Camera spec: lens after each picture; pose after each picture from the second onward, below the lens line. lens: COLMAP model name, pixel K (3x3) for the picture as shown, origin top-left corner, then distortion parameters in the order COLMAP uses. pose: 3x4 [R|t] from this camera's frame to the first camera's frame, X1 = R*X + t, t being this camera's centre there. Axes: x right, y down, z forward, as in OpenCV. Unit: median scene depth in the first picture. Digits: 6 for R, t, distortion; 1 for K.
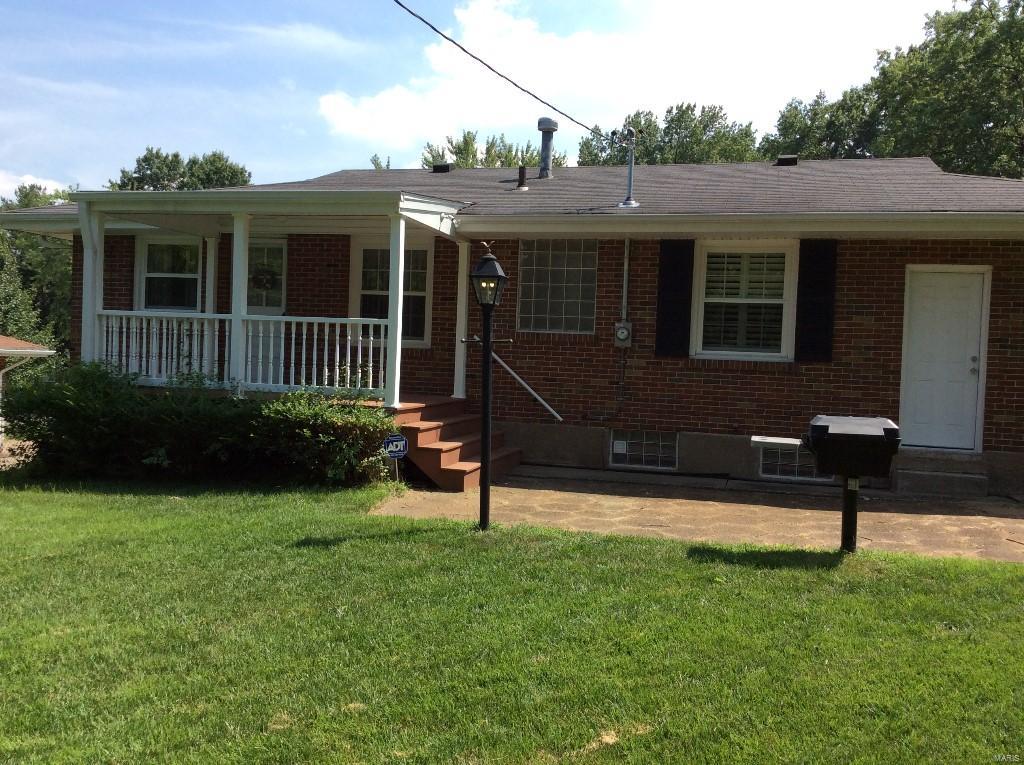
lens RADIAL K [[936.0, 0, 512.0], [0, 936.0, 382.5], [0, 0, 1]] dist [0.121175, -0.244374]
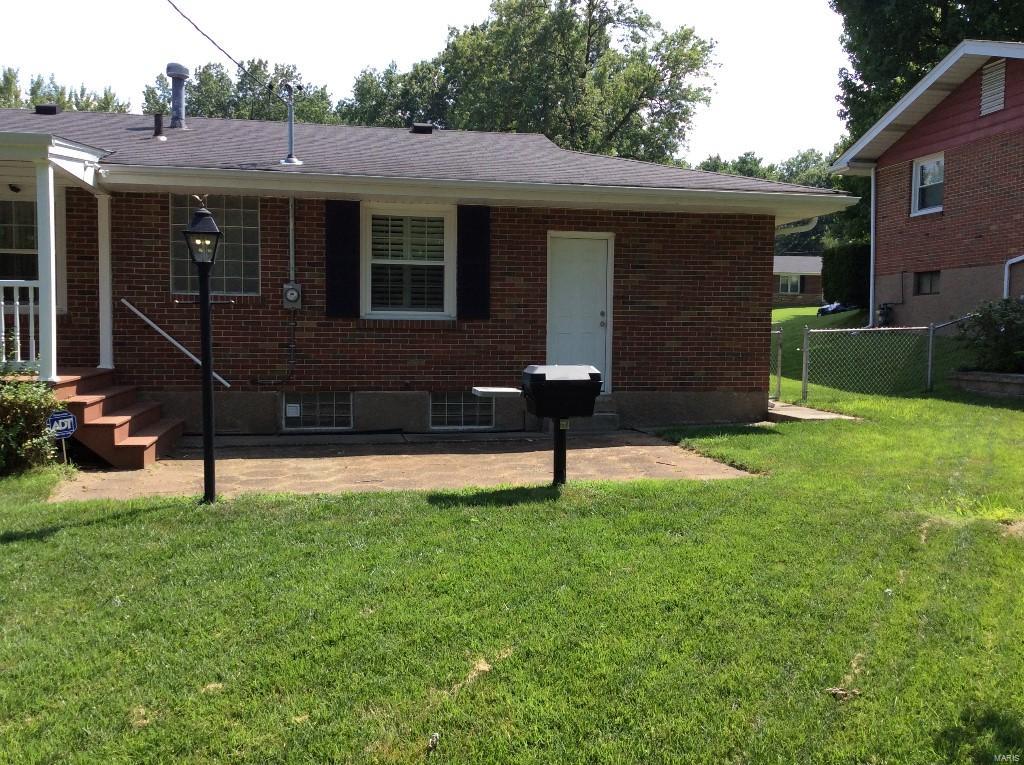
lens RADIAL K [[936.0, 0, 512.0], [0, 936.0, 382.5], [0, 0, 1]] dist [0.121175, -0.244374]
pose [[0.902501, -0.052812, 0.427438, -0.103821], [0.036205, 0.998243, 0.046896, 0.001475], [-0.429164, -0.026848, 0.902828, 0.008430]]
